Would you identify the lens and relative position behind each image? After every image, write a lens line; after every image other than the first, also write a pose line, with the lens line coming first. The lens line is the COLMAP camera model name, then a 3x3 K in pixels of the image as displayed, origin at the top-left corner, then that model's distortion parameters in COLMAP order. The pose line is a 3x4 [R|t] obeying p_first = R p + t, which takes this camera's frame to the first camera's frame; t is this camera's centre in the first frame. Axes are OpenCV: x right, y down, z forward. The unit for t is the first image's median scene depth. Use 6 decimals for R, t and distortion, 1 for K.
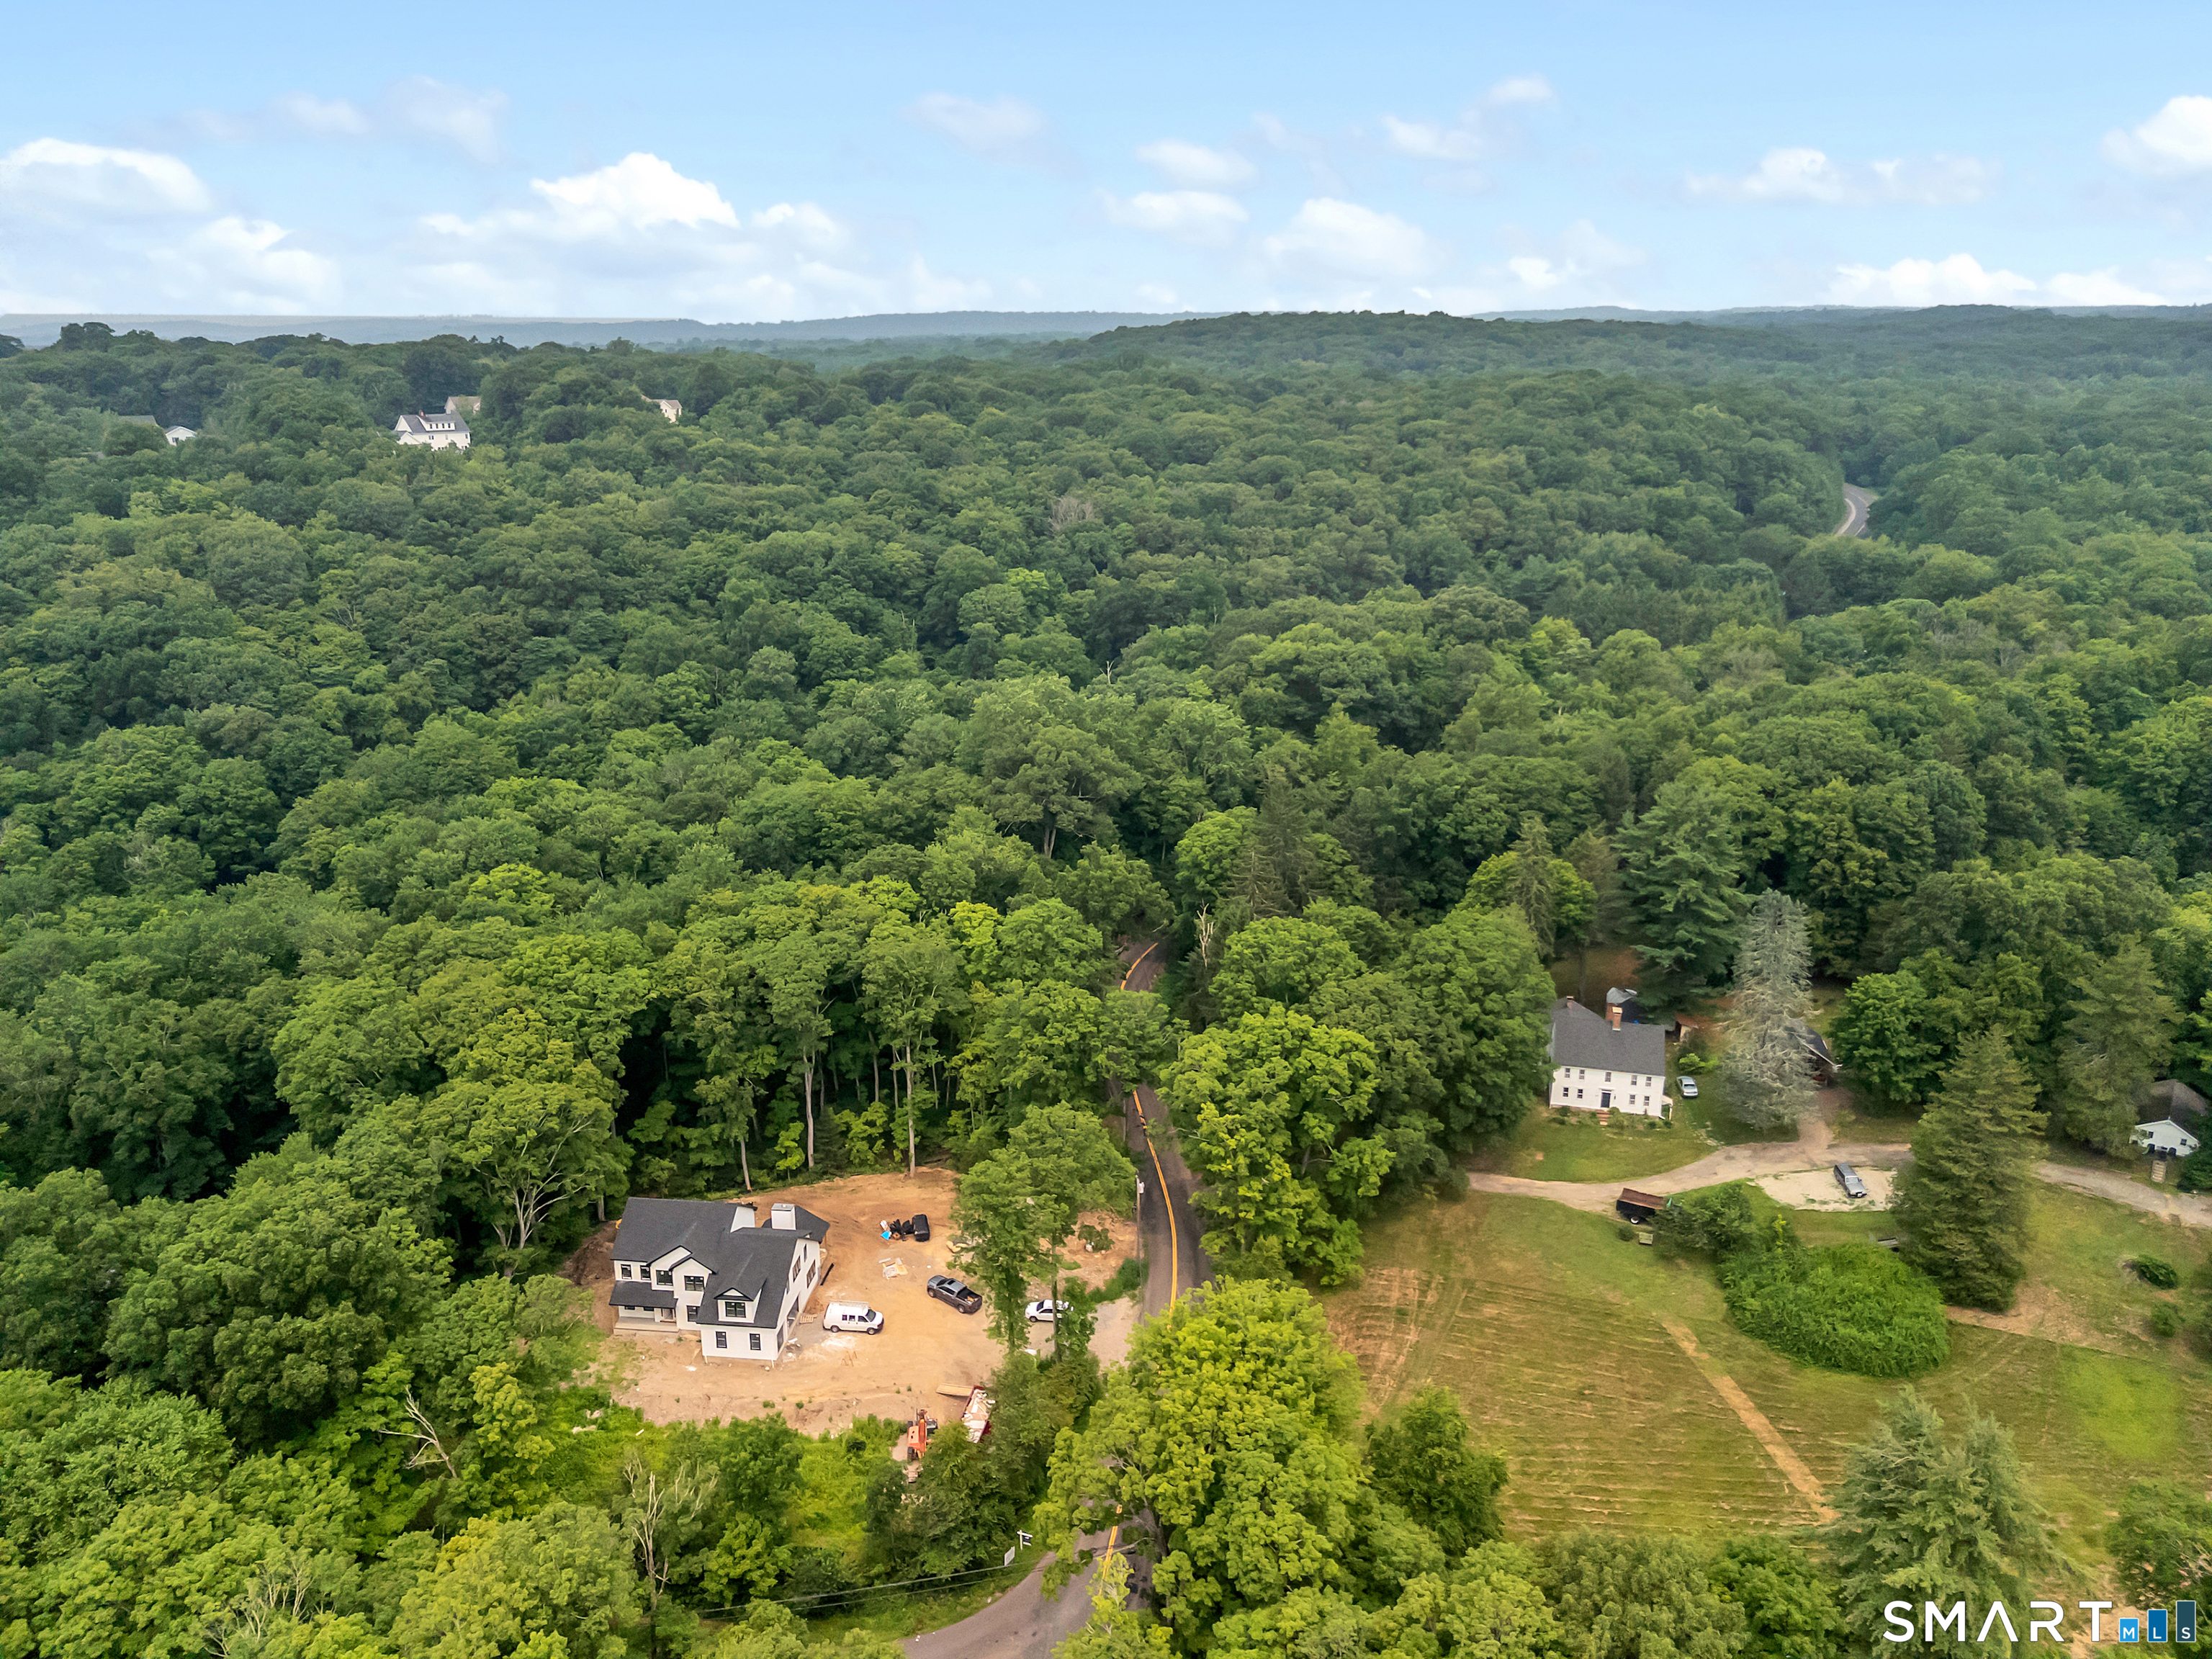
lens RADIAL K [[1621.2, 0, 1109.9], [0, 1621.2, 828.3], [0, 0, 1]] dist [0.081595, -0.081720]
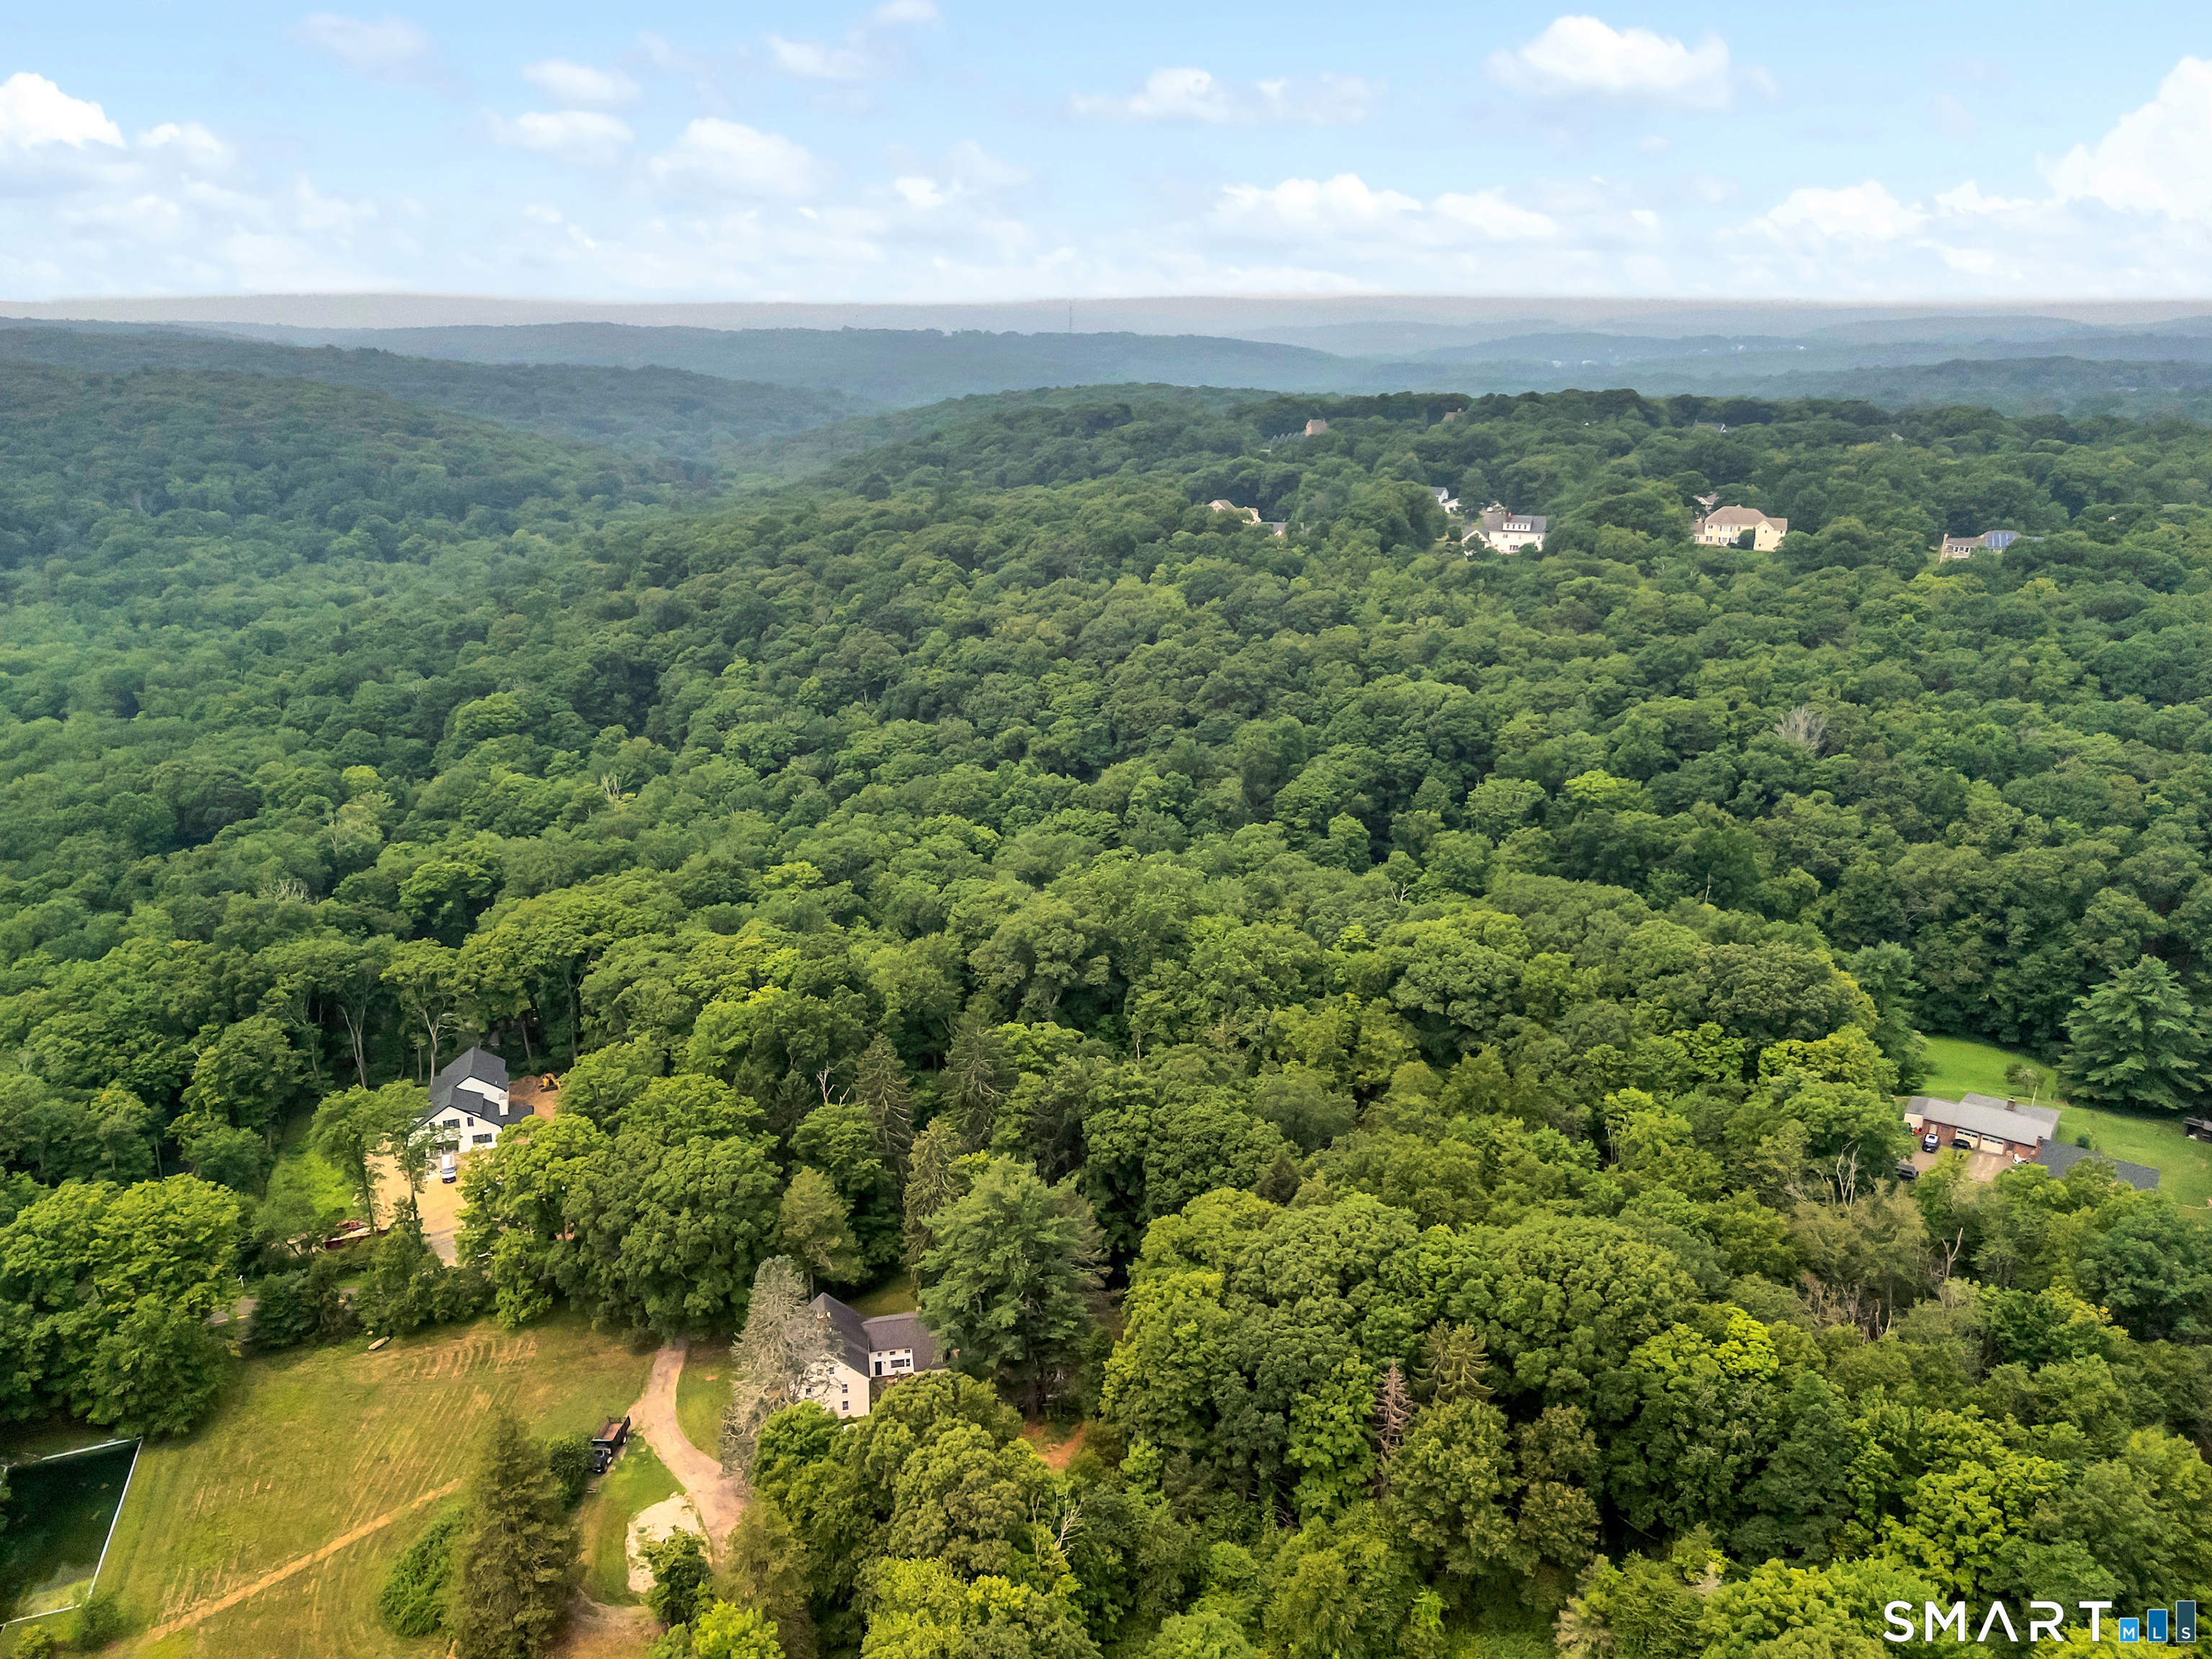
lens RADIAL K [[1636.9, 0, 1111.0], [0, 1636.9, 831.1], [0, 0, 1]] dist [0.078804, -0.074571]
pose [[0.404129, 0.286064, -0.868819, 1.091179], [-0.276741, 0.943562, 0.181948, -0.374748], [0.871834, 0.166907, 0.460487, 0.584293]]
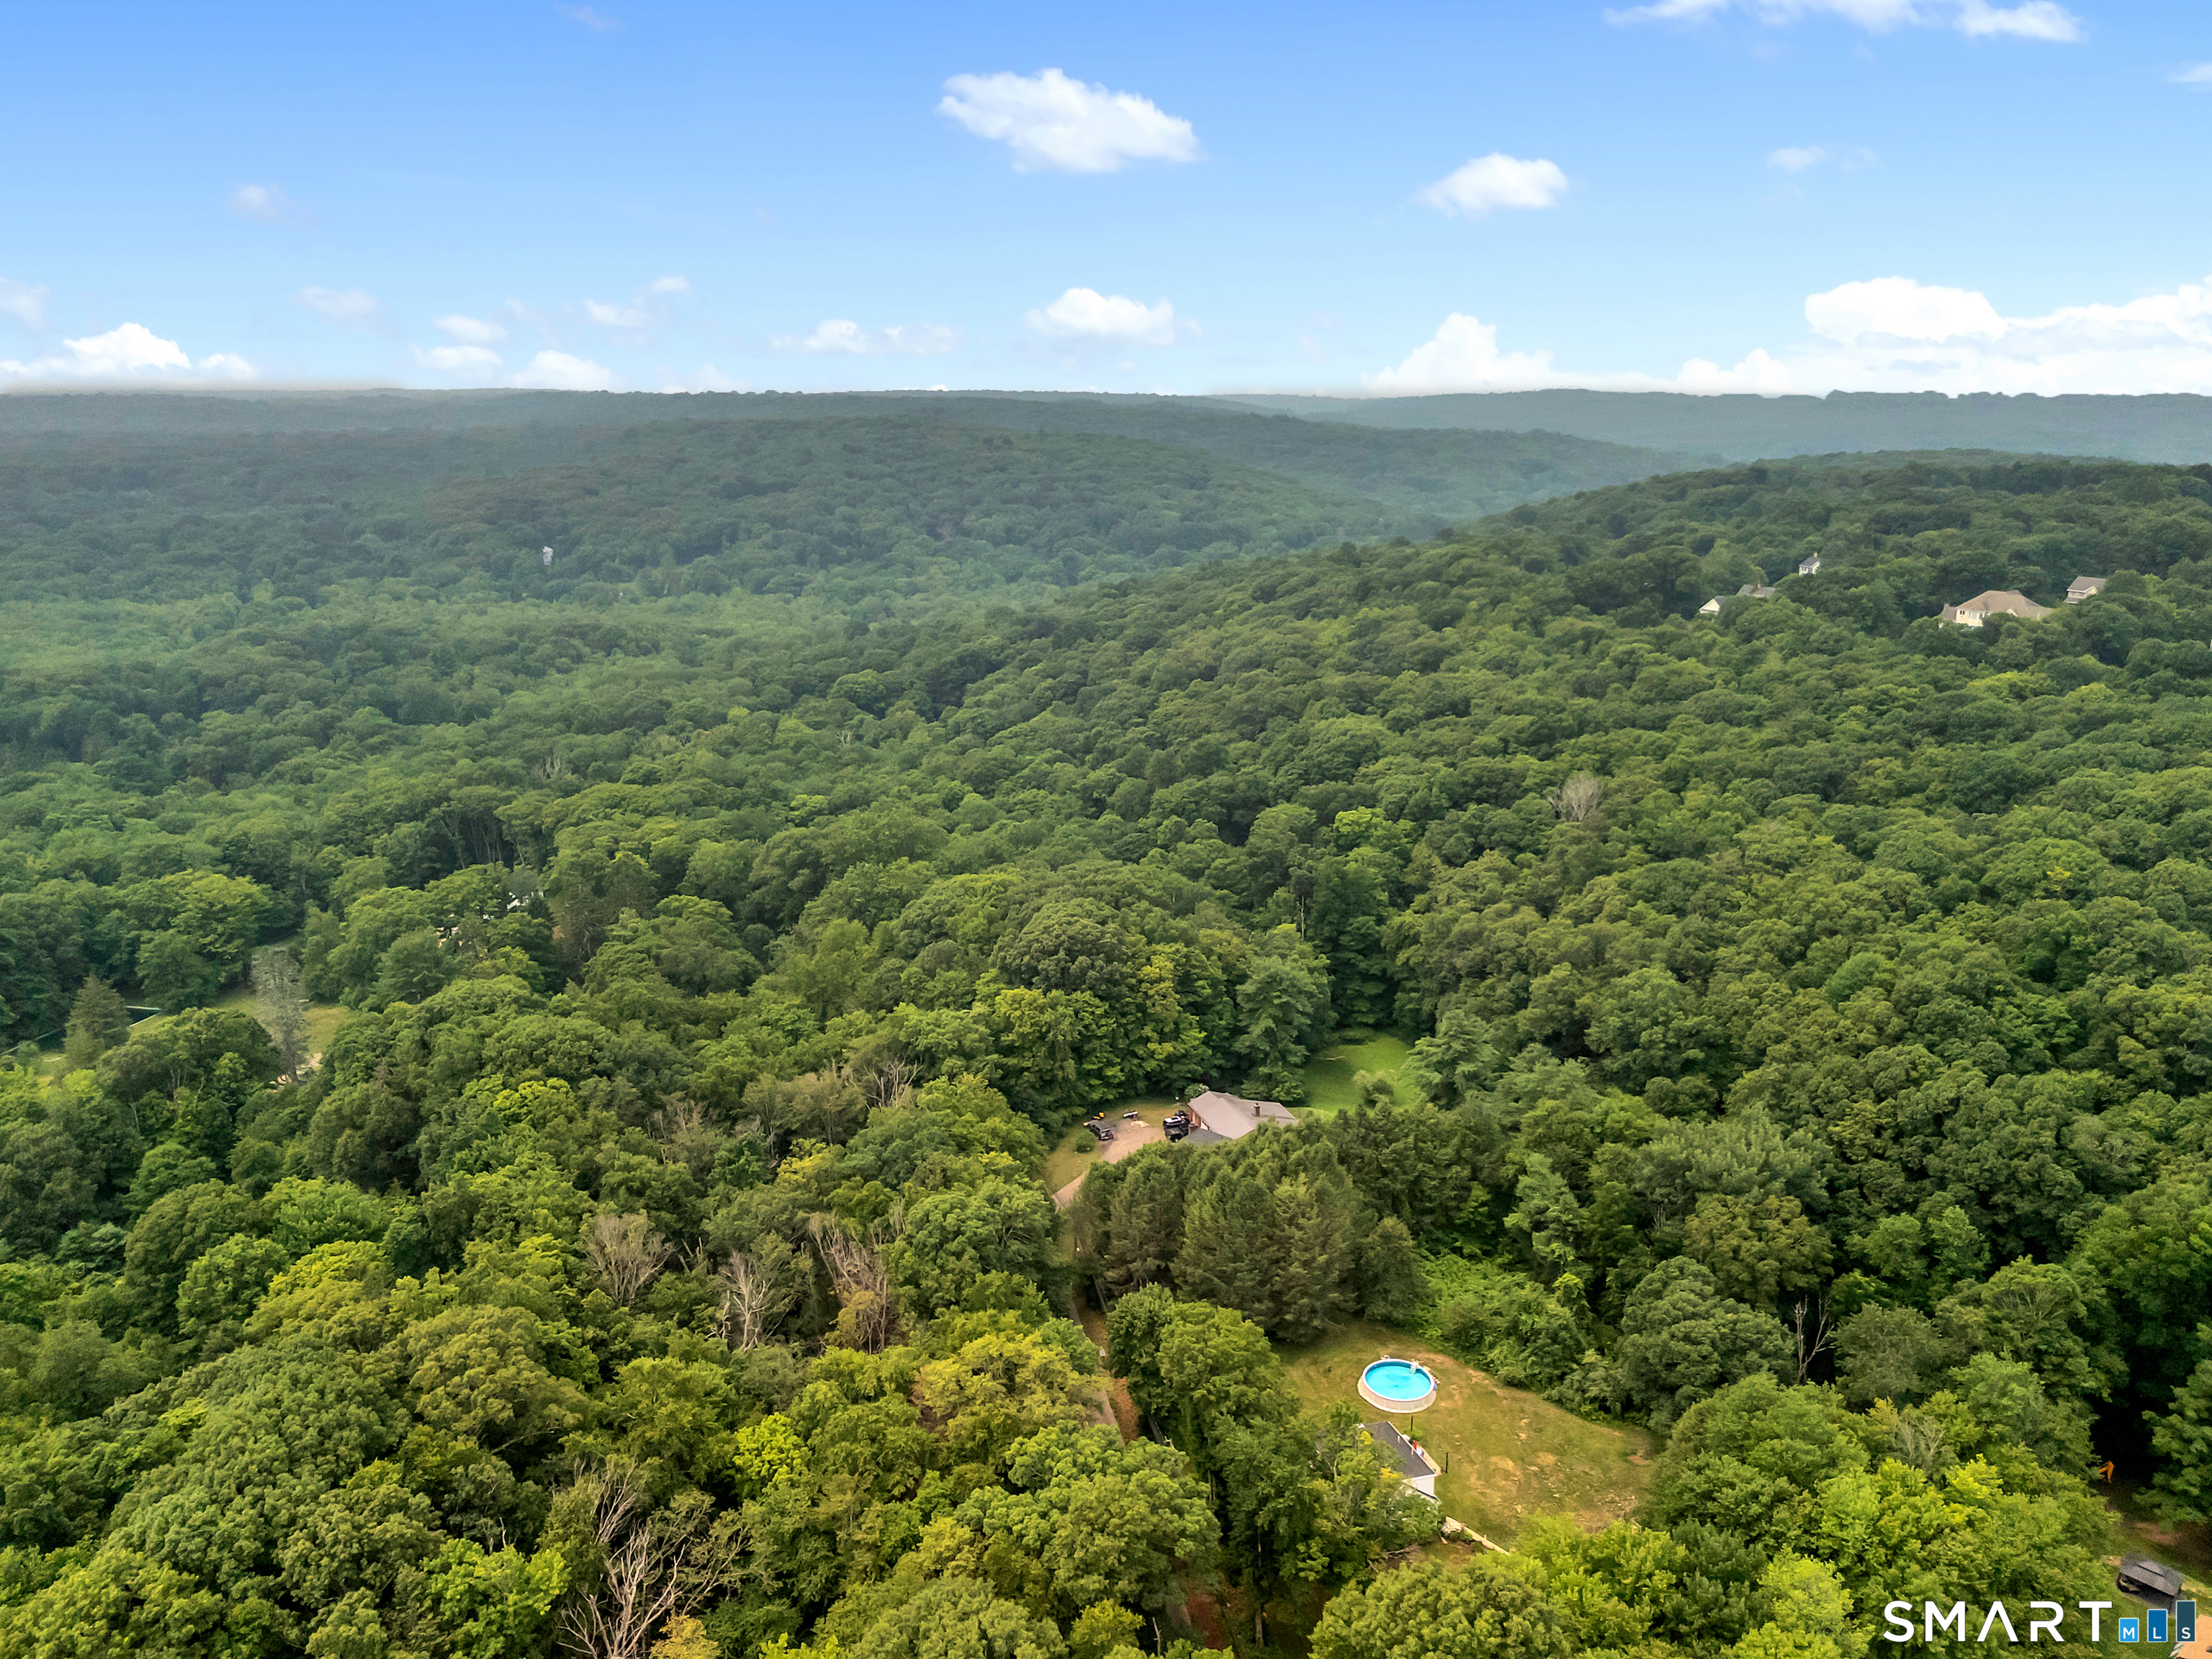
lens RADIAL K [[1636.9, 0, 1111.0], [0, 1636.9, 831.1], [0, 0, 1]] dist [0.078804, -0.074571]
pose [[-0.189143, 0.270612, -0.943925, 1.505518], [-0.285450, 0.904611, 0.316540, -0.696021], [0.939544, 0.329314, -0.093855, 1.613657]]
